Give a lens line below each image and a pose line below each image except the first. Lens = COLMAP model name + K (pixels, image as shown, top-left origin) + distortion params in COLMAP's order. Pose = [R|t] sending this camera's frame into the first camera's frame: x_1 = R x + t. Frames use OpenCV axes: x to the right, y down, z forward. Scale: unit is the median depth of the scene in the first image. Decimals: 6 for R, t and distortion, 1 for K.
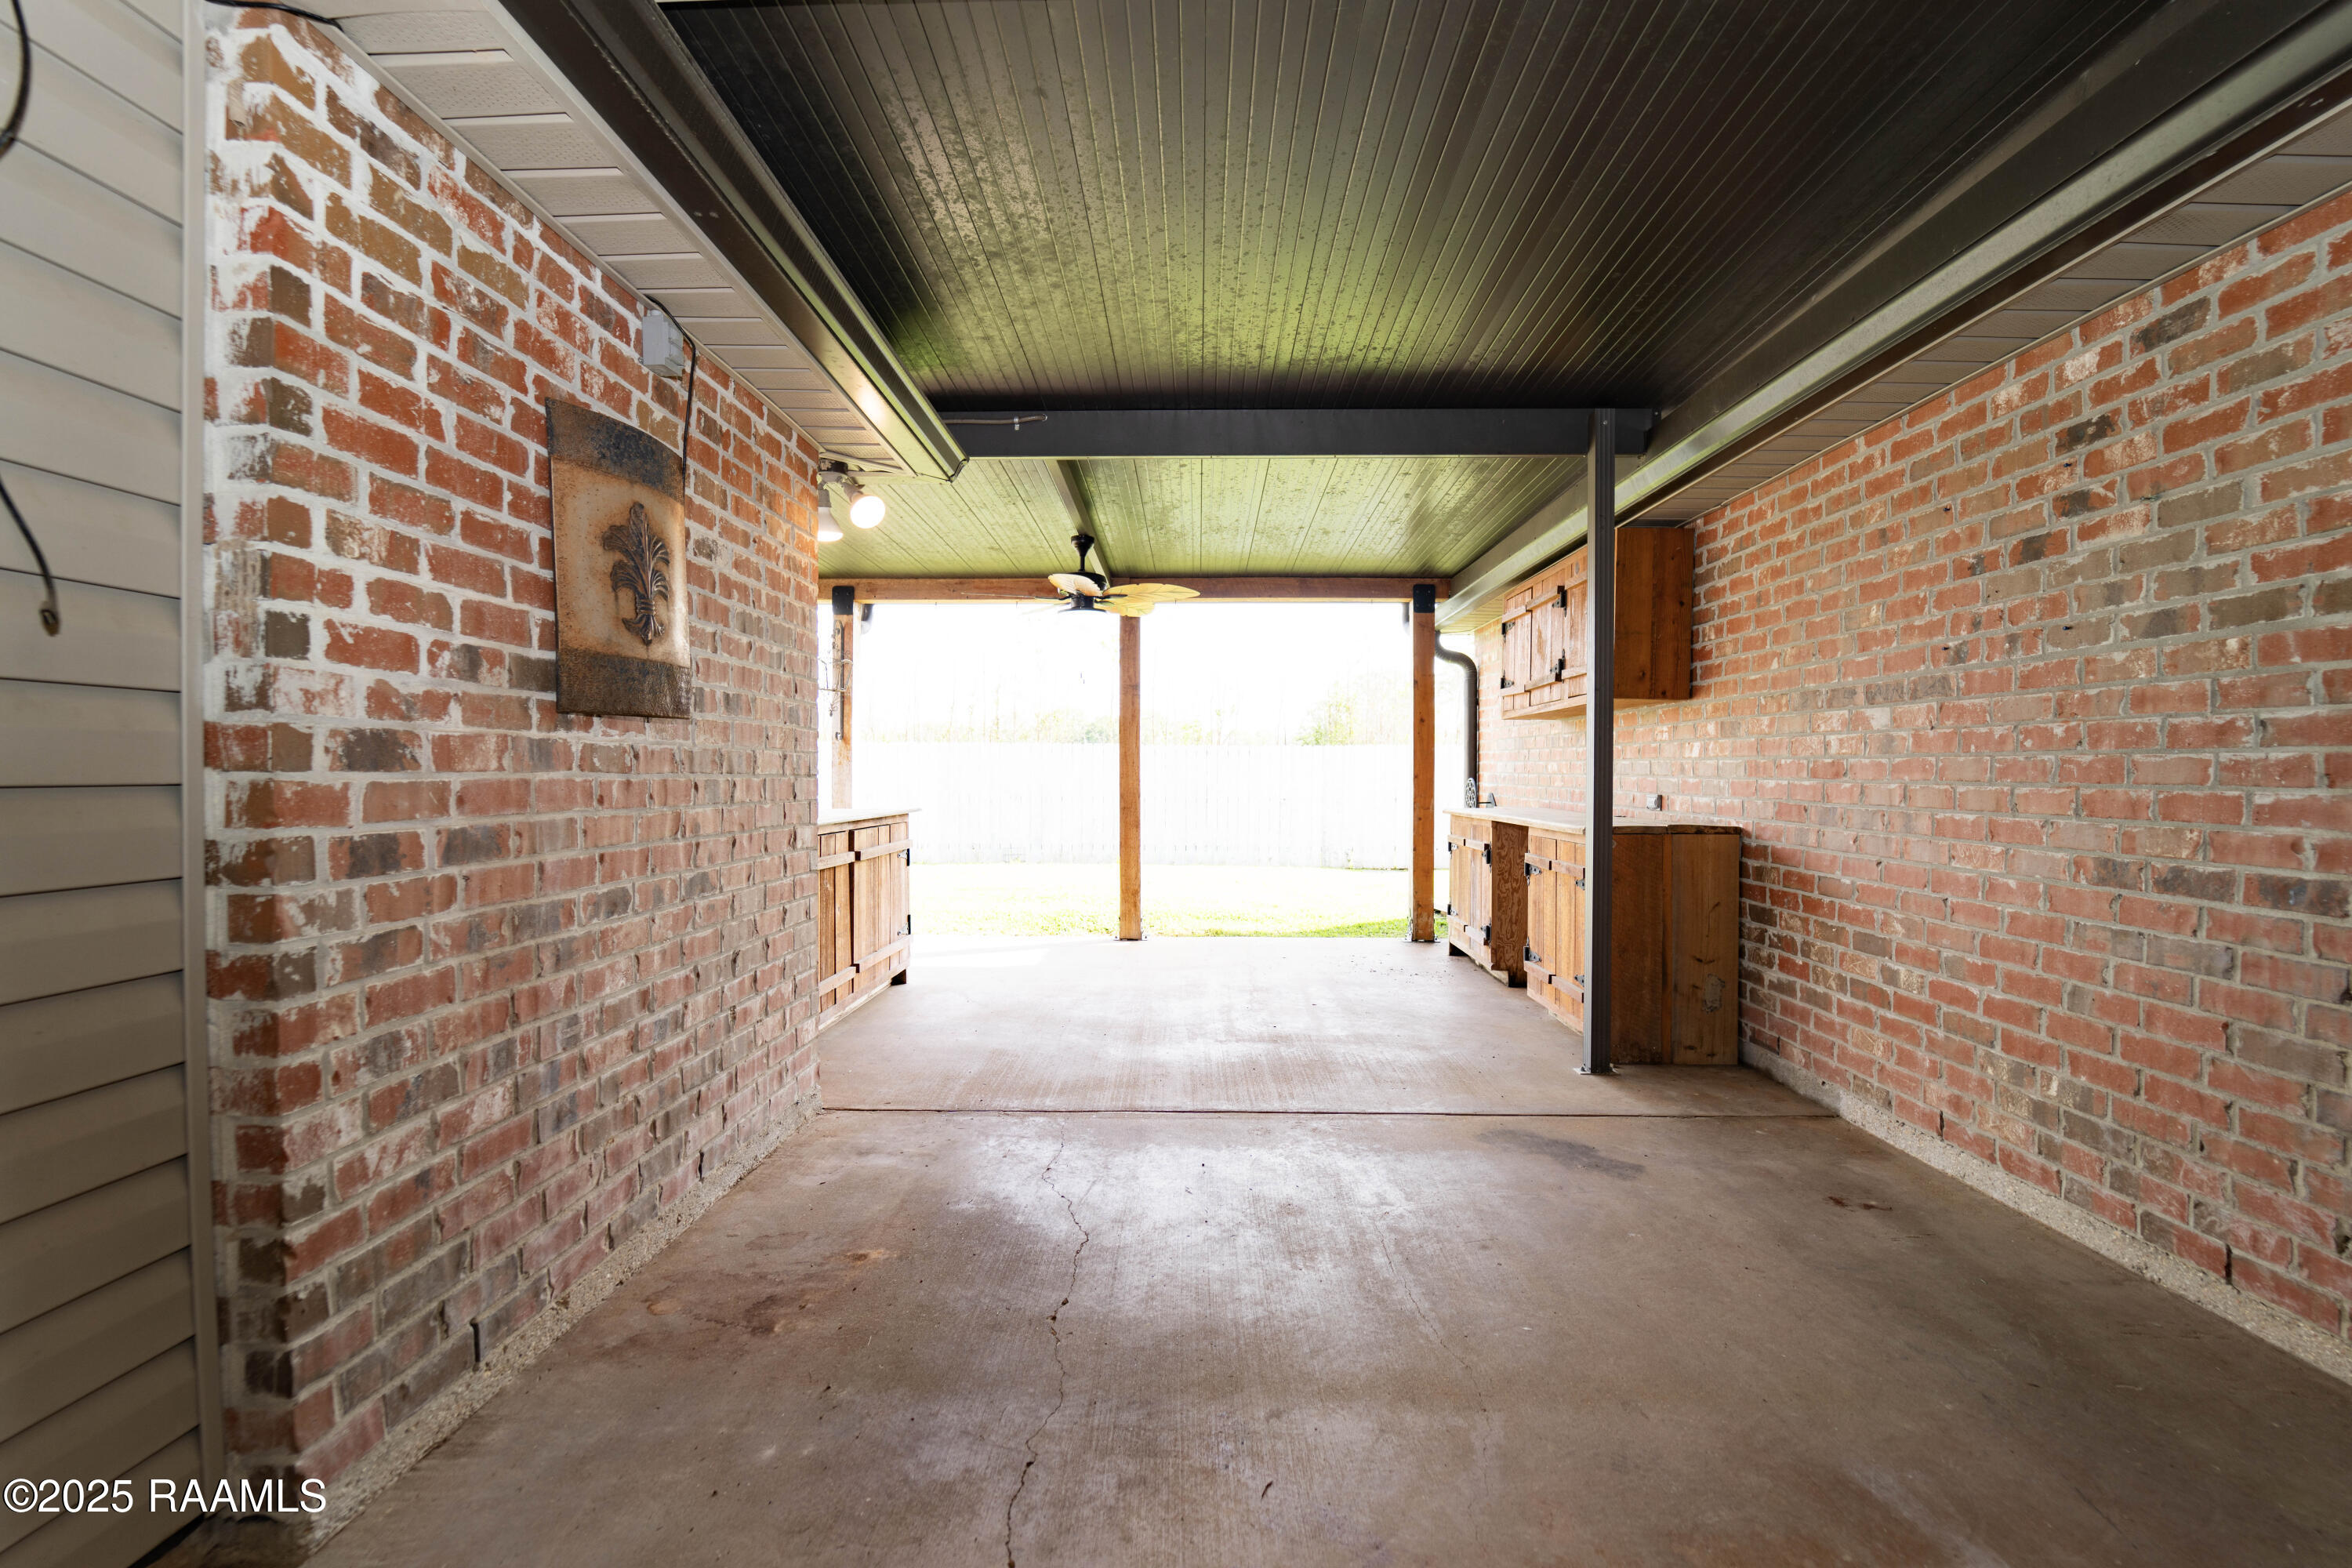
lens RADIAL K [[956.6, 0, 1177.3], [0, 956.6, 783.7], [0, 0, 1]] dist [-0.021600, -0.000083]
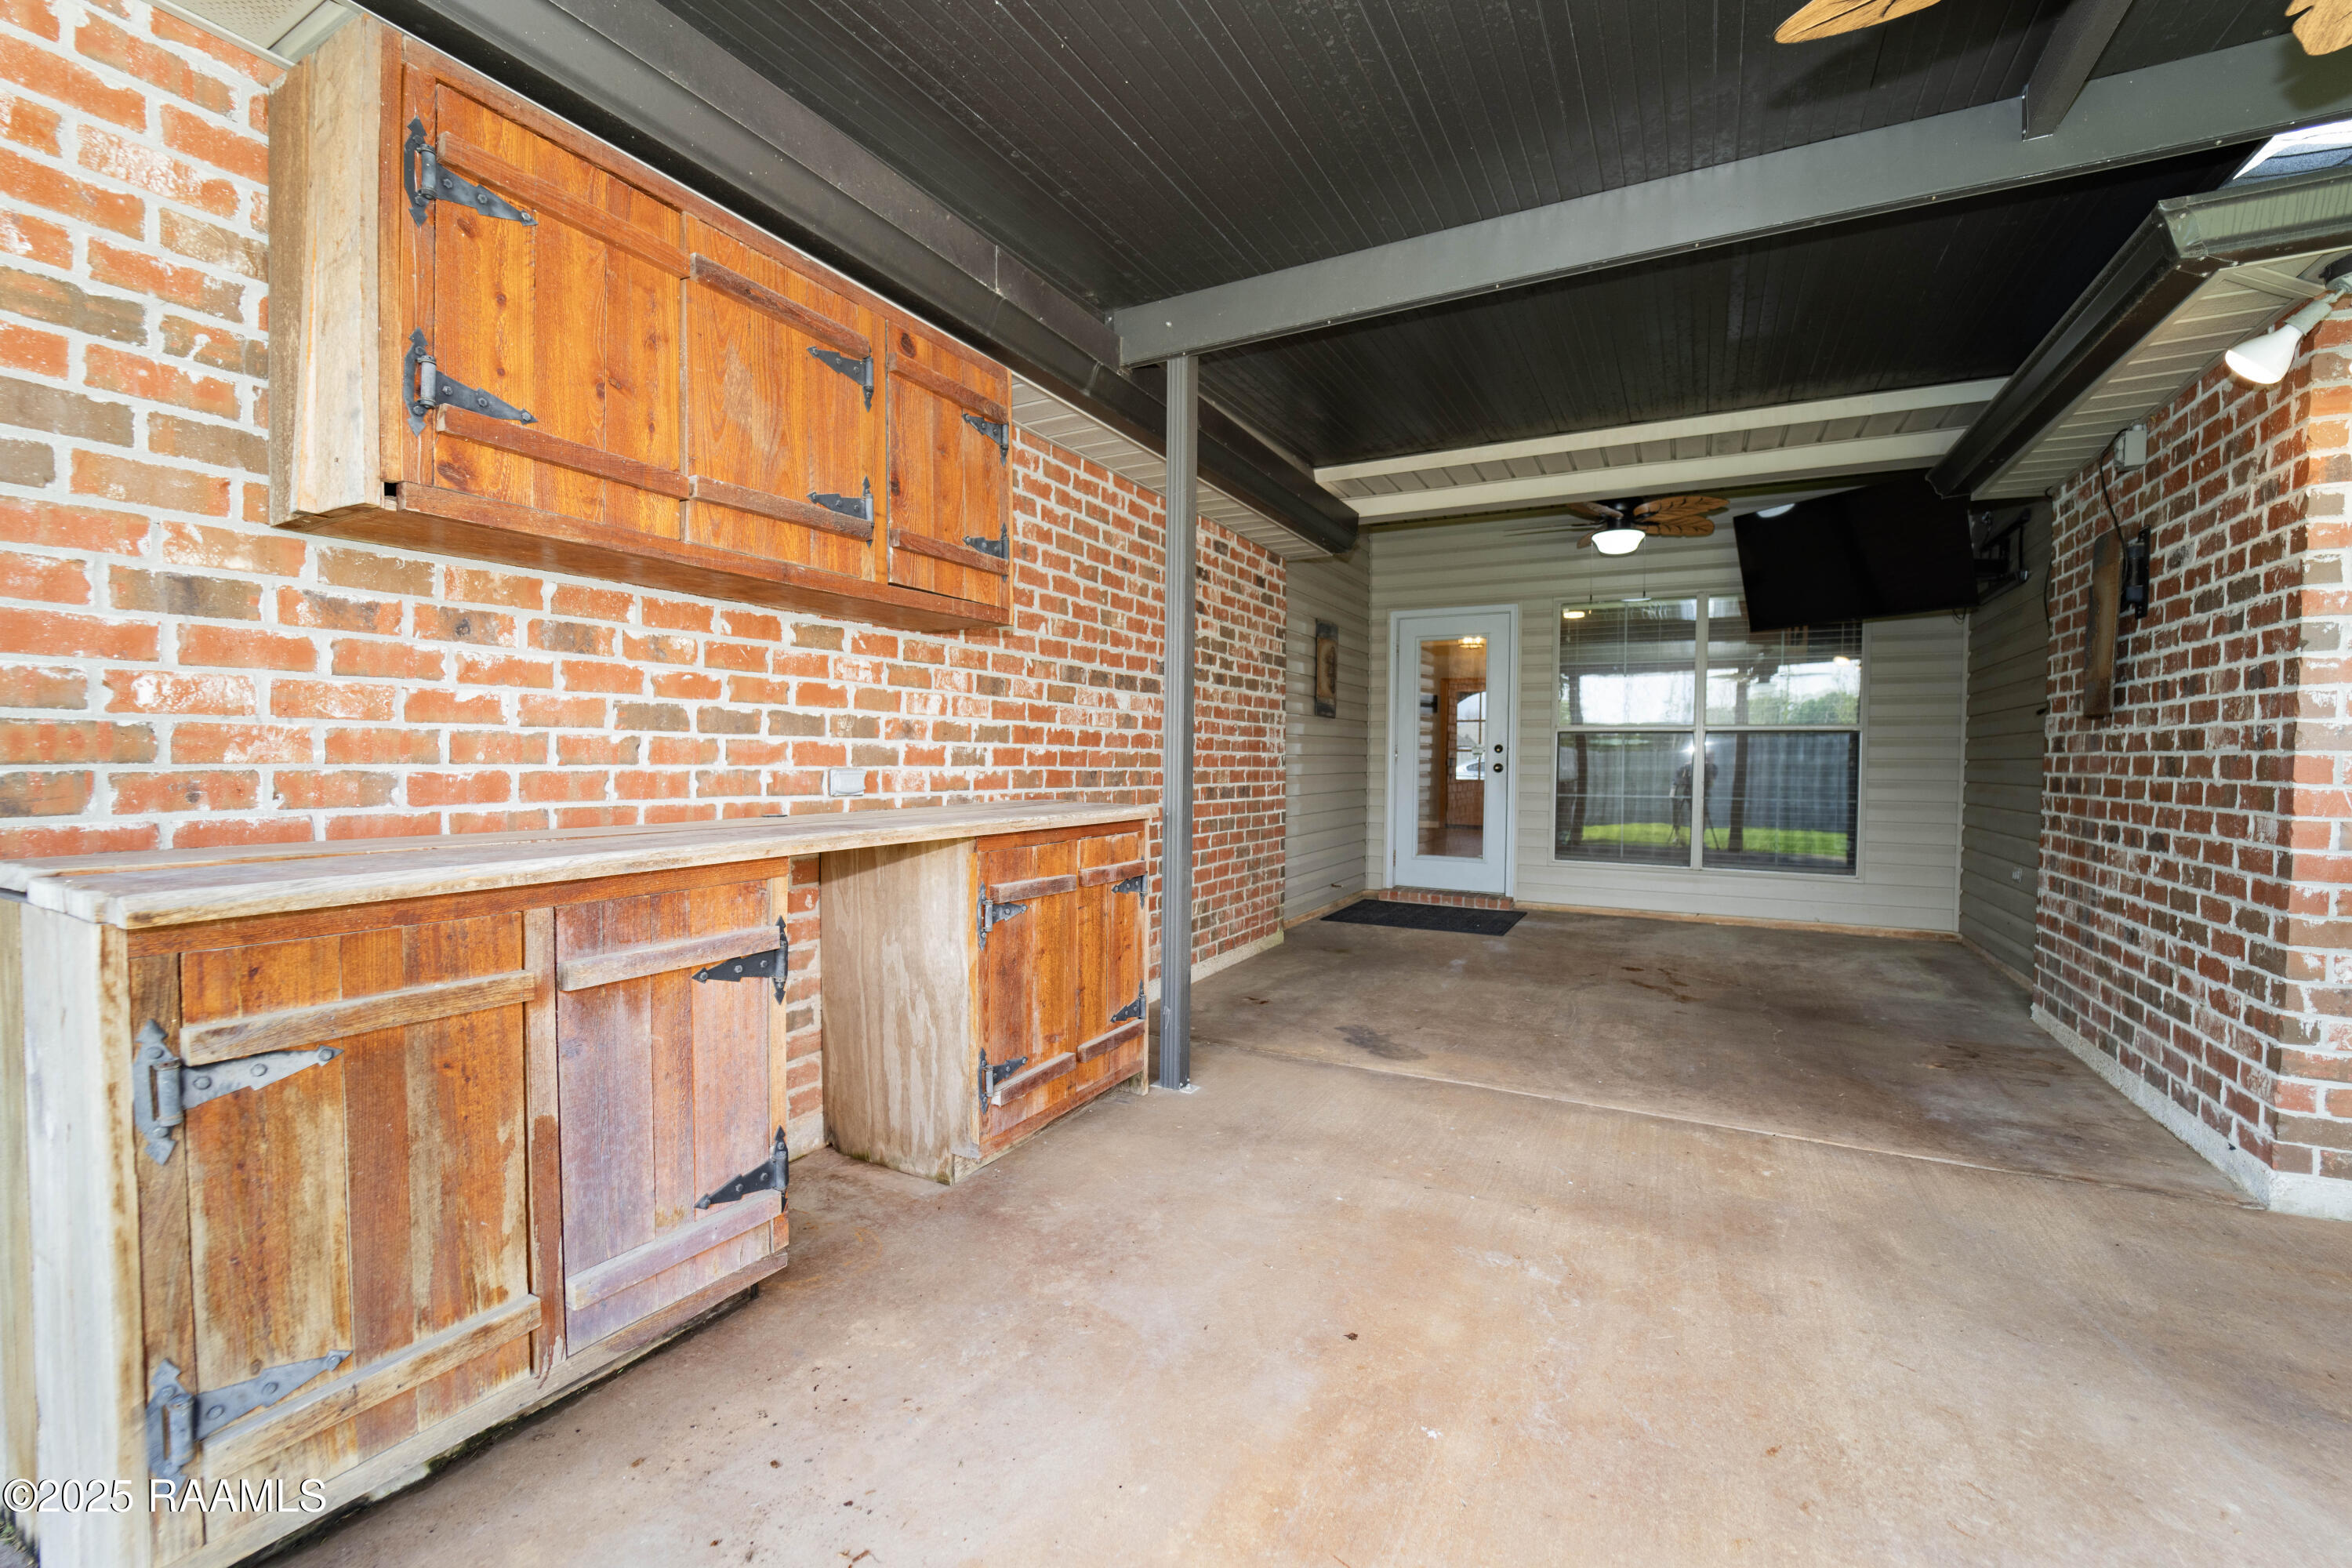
lens RADIAL K [[956.6, 0, 1177.3], [0, 956.6, 783.7], [0, 0, 1]] dist [-0.021600, -0.000083]
pose [[-0.890352, -0.017942, 0.454920, 0.065273], [-0.001228, 0.999314, 0.037010, -0.003257], [-0.455272, 0.032393, -0.889763, 2.146721]]
